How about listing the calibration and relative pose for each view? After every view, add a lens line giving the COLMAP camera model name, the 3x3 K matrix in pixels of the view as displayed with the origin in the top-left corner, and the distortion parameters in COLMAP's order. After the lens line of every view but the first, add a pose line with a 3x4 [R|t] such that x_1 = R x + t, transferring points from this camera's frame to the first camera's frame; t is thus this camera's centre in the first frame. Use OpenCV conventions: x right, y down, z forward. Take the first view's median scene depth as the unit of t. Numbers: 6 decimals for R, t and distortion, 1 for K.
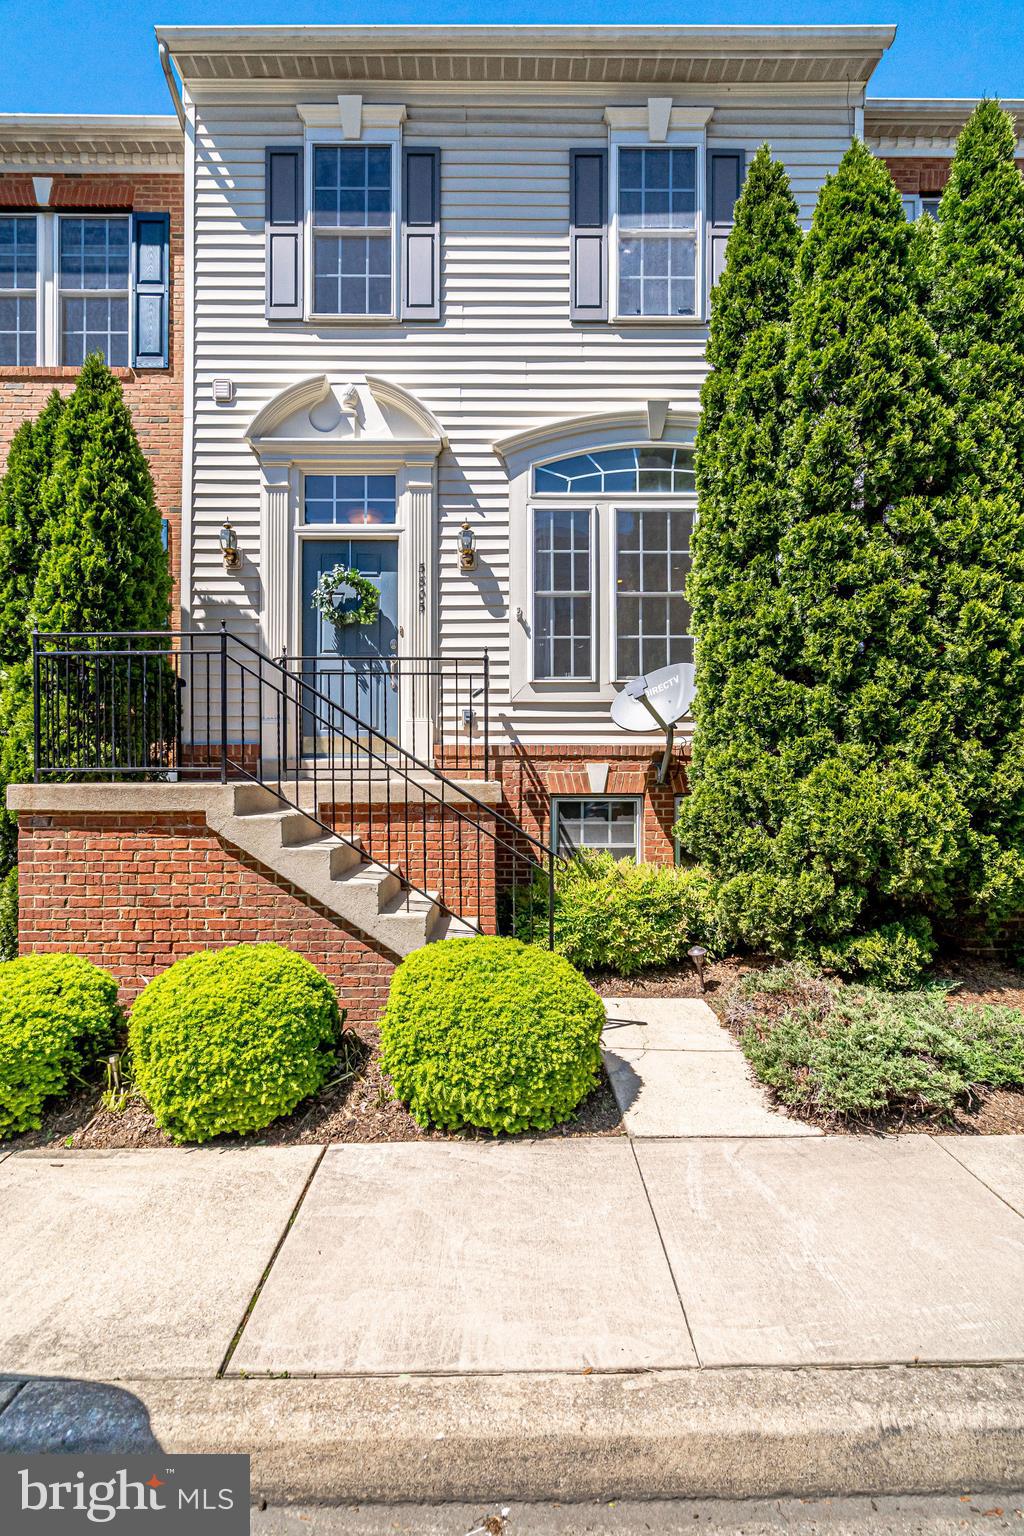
lens RADIAL K [[694.7, 0, 522.4], [0, 694.7, 735.6], [0, 0, 1]] dist [0.003098, -0.000168]
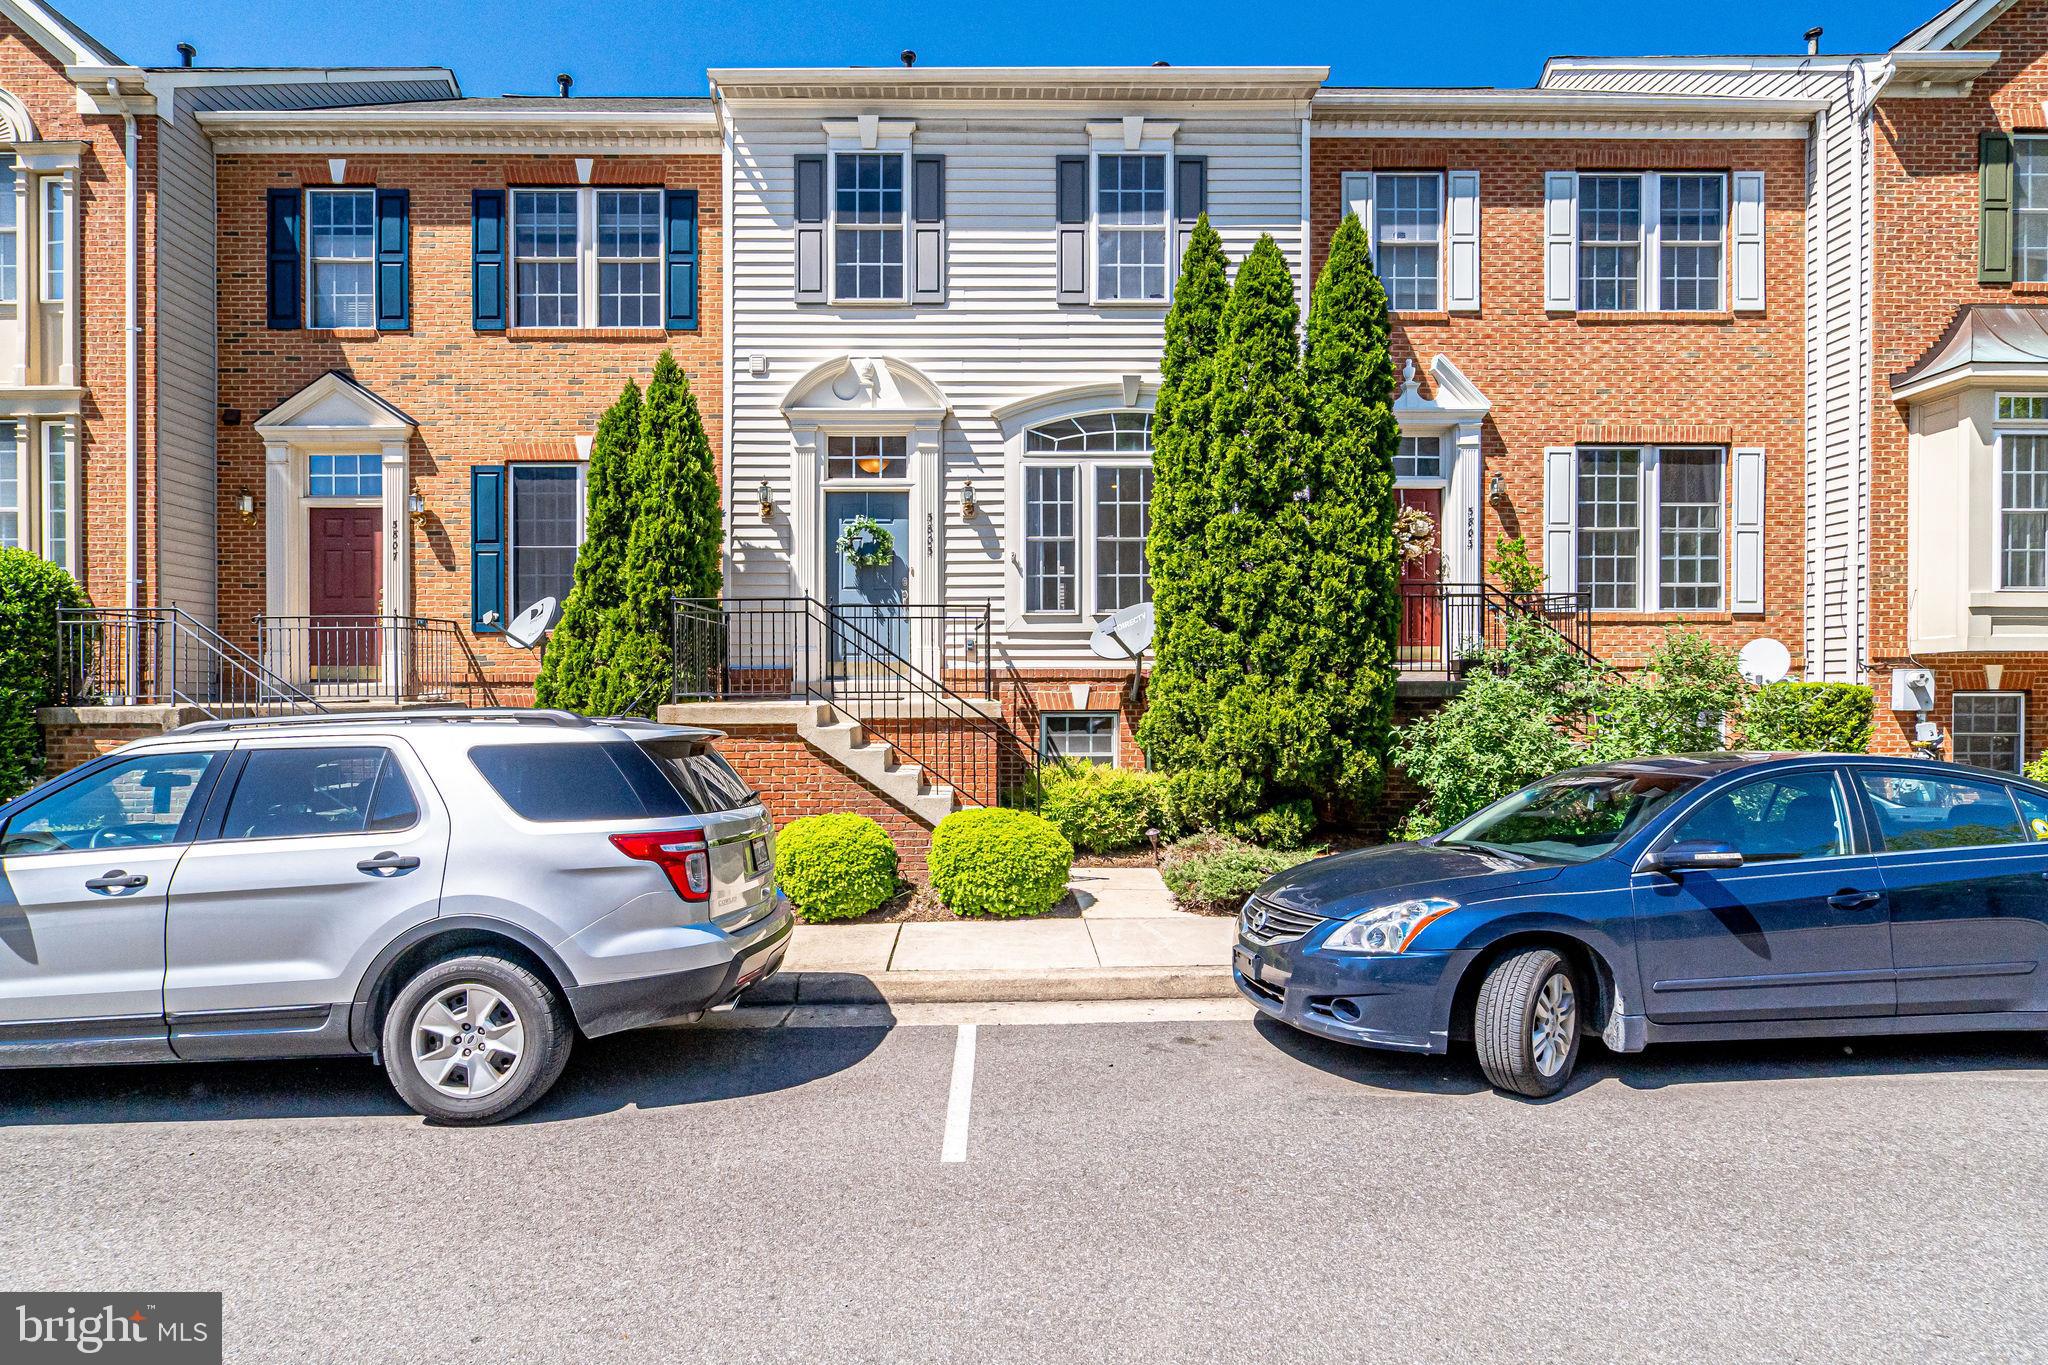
lens RADIAL K [[926.2, 0, 1026.3], [0, 926.2, 675.5], [0, 0, 1]] dist [0.003098, -0.000168]
pose [[0.999819, -0.001146, 0.019009, -0.014251], [0.000164, 0.998668, 0.051592, -0.064897], [-0.019043, -0.051580, 0.998487, -0.661298]]
